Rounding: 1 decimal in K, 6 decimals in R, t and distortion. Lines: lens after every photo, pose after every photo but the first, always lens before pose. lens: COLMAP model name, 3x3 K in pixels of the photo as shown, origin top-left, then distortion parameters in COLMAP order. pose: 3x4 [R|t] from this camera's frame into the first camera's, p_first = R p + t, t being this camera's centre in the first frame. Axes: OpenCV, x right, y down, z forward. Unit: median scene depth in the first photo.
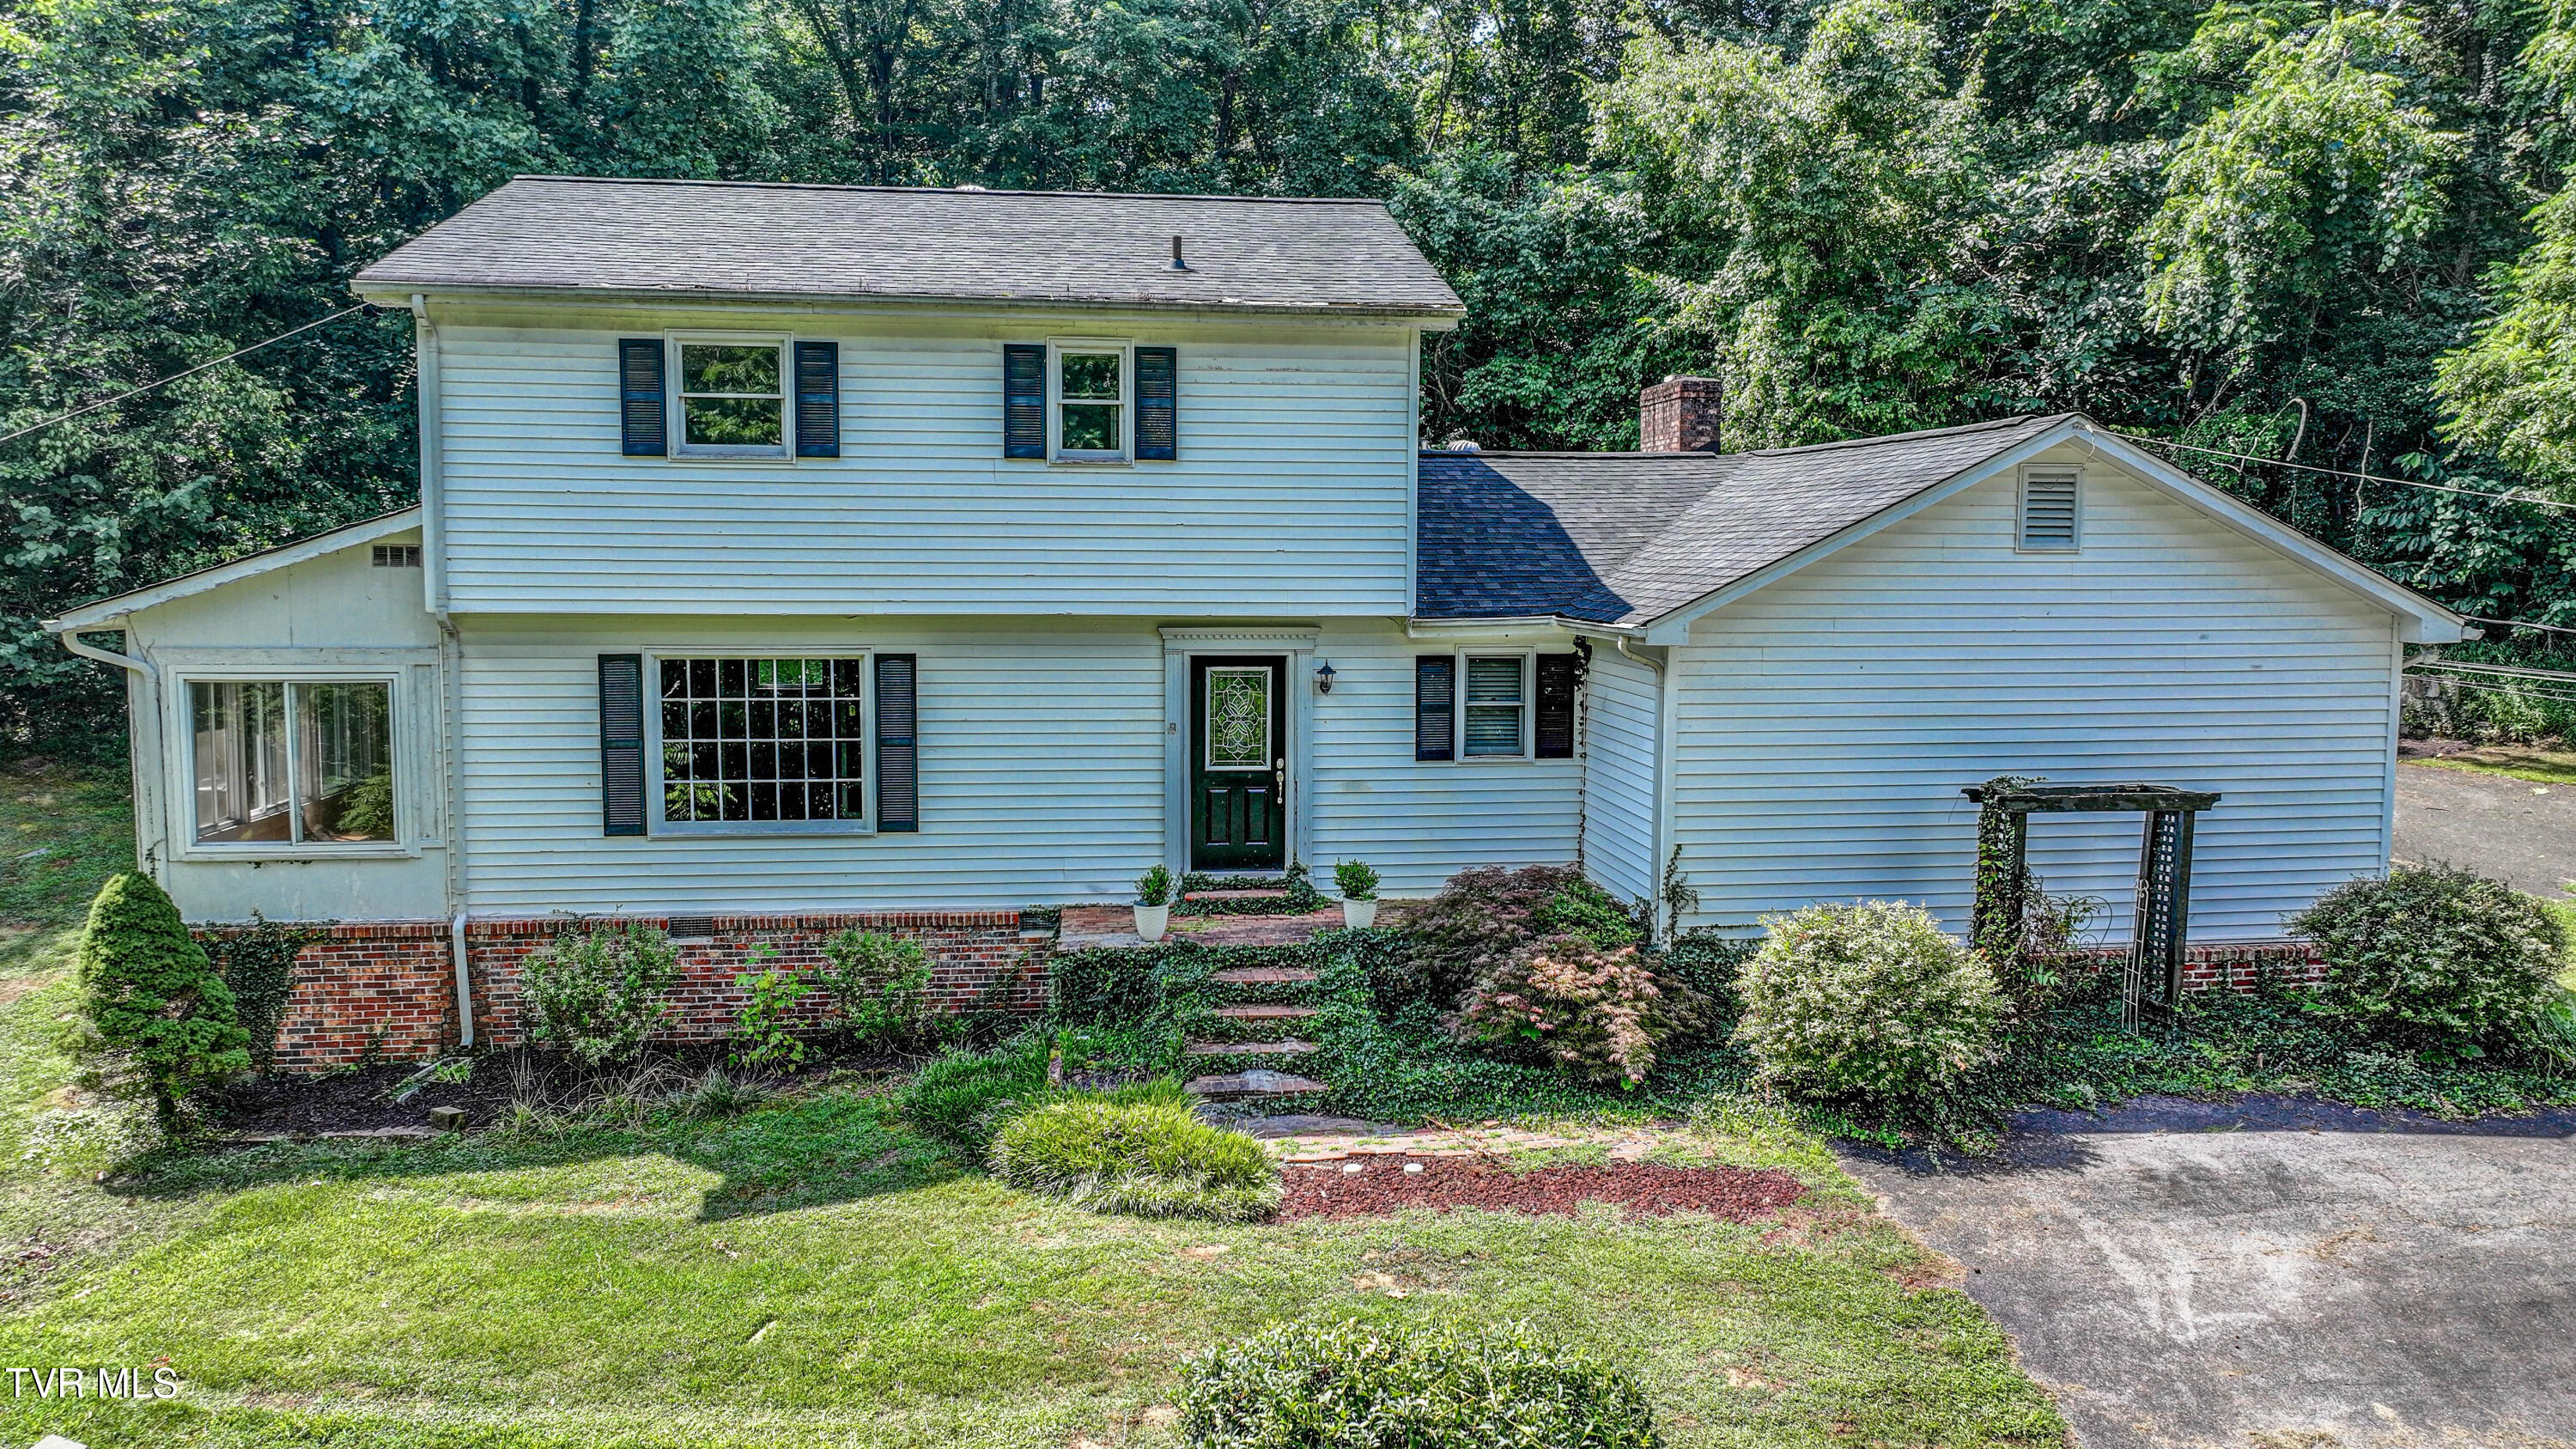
lens RADIAL K [[1789.3, 0, 1286.6], [0, 1789.3, 726.2], [0, 0, 1]] dist [0.002564, 0.011585]
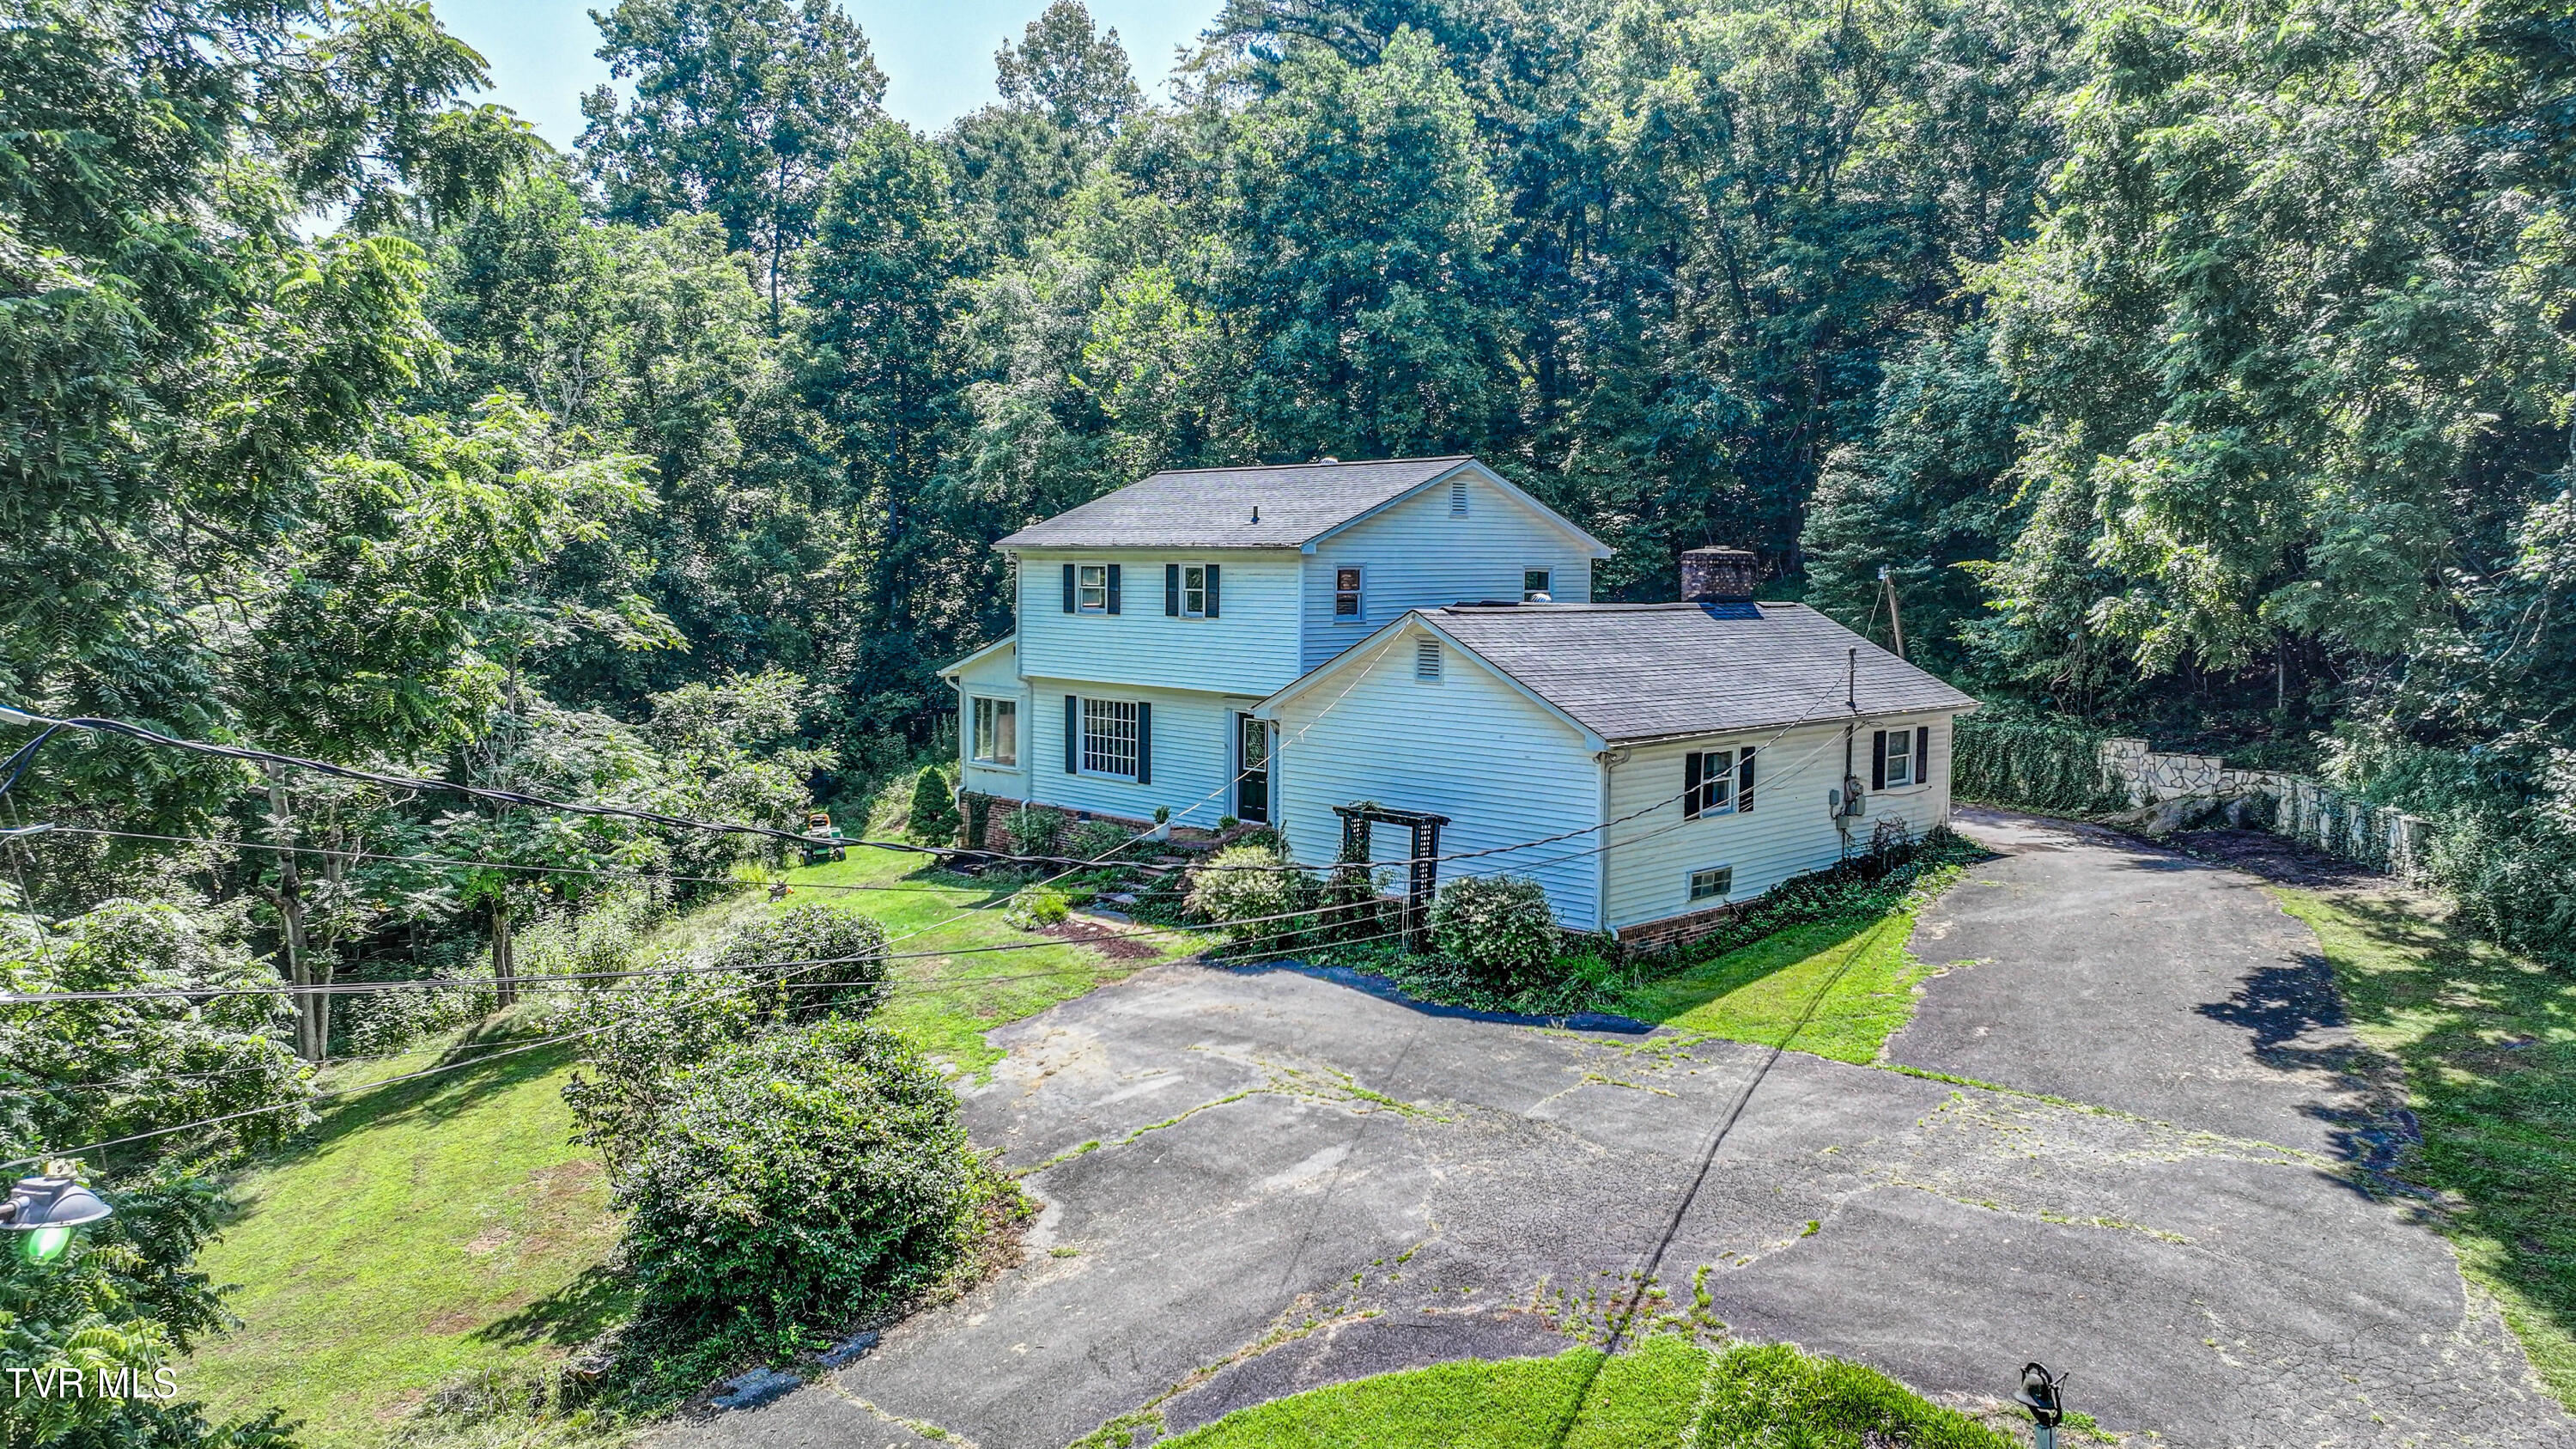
lens RADIAL K [[1789.3, 0, 1290.6], [0, 1789.3, 722.4], [0, 0, 1]] dist [0.002564, 0.011585]
pose [[0.606613, 0.067478, -0.792128, 1.672191], [-0.085268, 0.996166, 0.019561, -0.076216], [0.790411, 0.055678, 0.610041, -0.201981]]
